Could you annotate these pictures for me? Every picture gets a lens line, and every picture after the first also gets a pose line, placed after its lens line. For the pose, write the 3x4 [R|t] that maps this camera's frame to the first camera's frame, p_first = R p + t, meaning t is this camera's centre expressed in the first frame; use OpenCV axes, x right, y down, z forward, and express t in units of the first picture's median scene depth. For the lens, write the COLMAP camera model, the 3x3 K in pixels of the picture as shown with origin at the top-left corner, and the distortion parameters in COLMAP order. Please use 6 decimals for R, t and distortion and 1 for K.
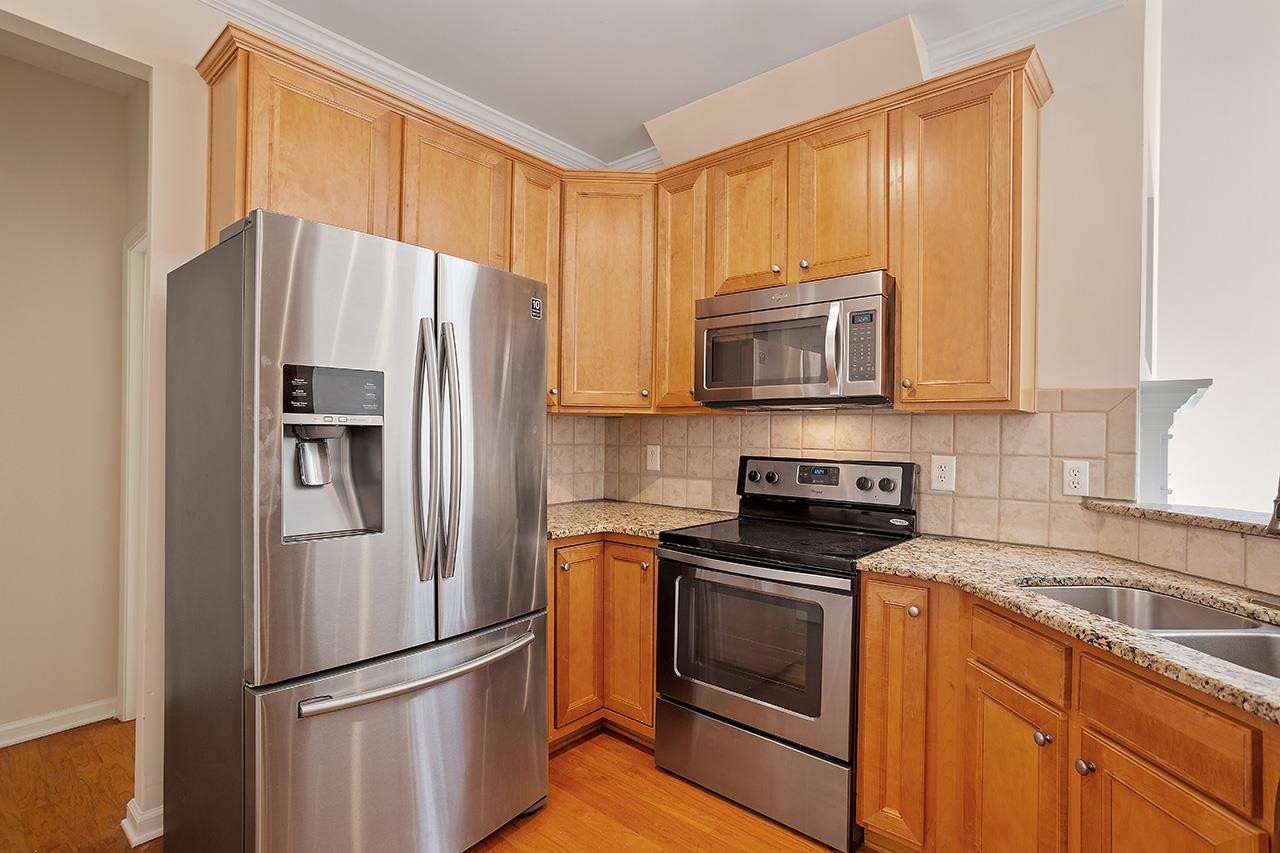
lens RADIAL K [[621.3, 0, 641.3], [0, 621.3, 431.6], [0, 0, 1]] dist [-0.031700, 0.010159]
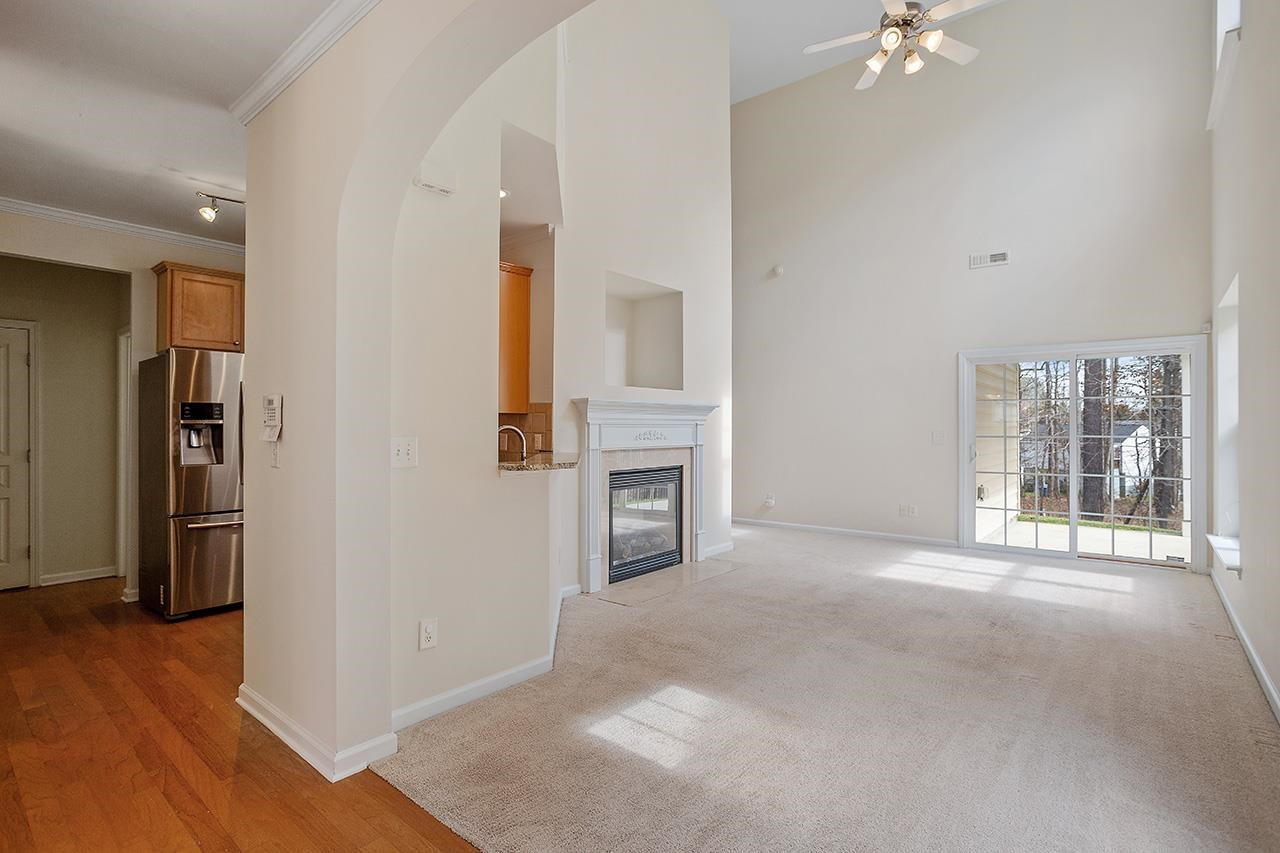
lens RADIAL K [[621.3, 0, 648.4], [0, 621.3, 423.1], [0, 0, 1]] dist [-0.031700, 0.010159]
pose [[0.999621, -0.013767, 0.023854, 1.298521], [0.013937, 0.999879, -0.006965, 0.030531], [-0.023755, 0.007295, 0.999691, -1.609691]]
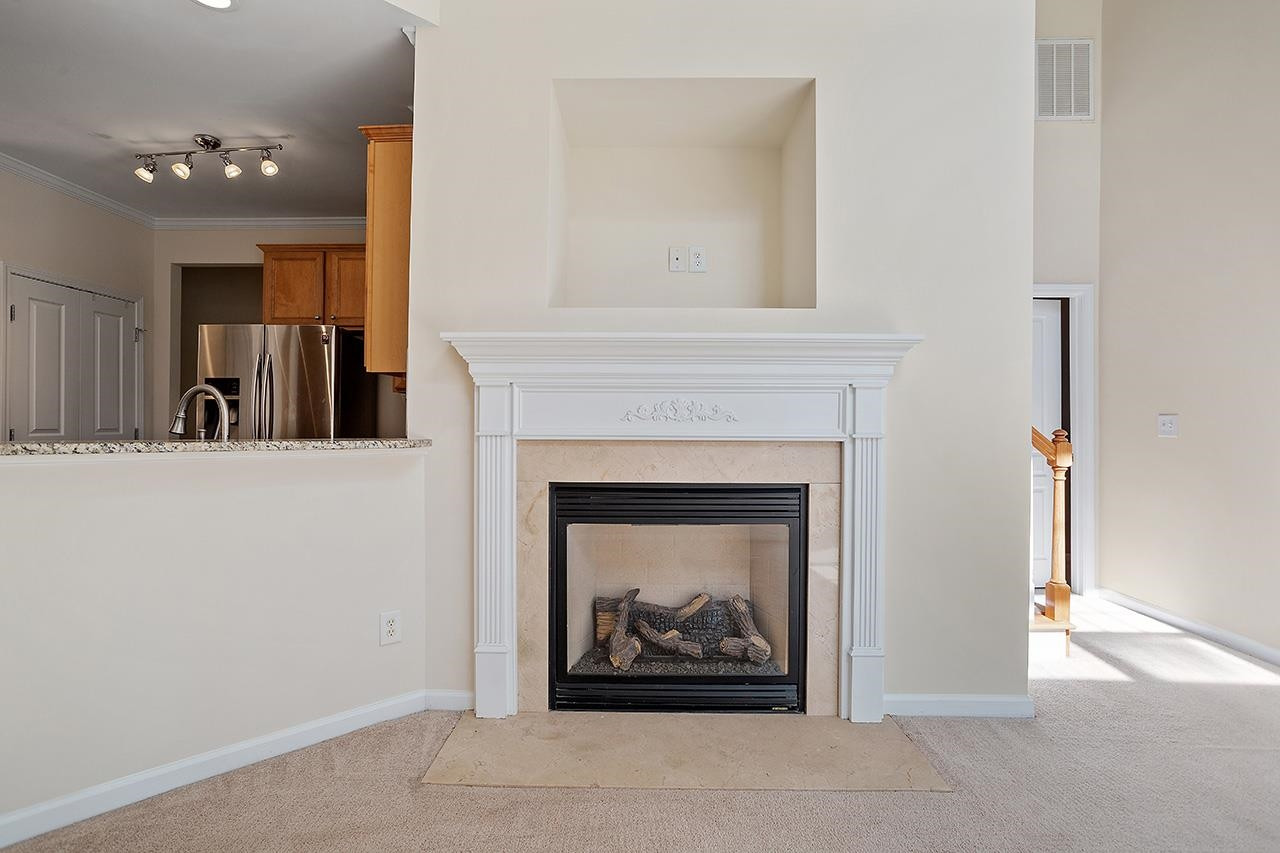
lens RADIAL K [[621.3, 0, 637.9], [0, 621.3, 429.9], [0, 0, 1]] dist [-0.031700, 0.010159]
pose [[0.632934, -0.001730, -0.774204, 2.482318], [0.003658, 0.999993, 0.000756, 0.115125], [0.774197, -0.003311, 0.632936, 0.676905]]
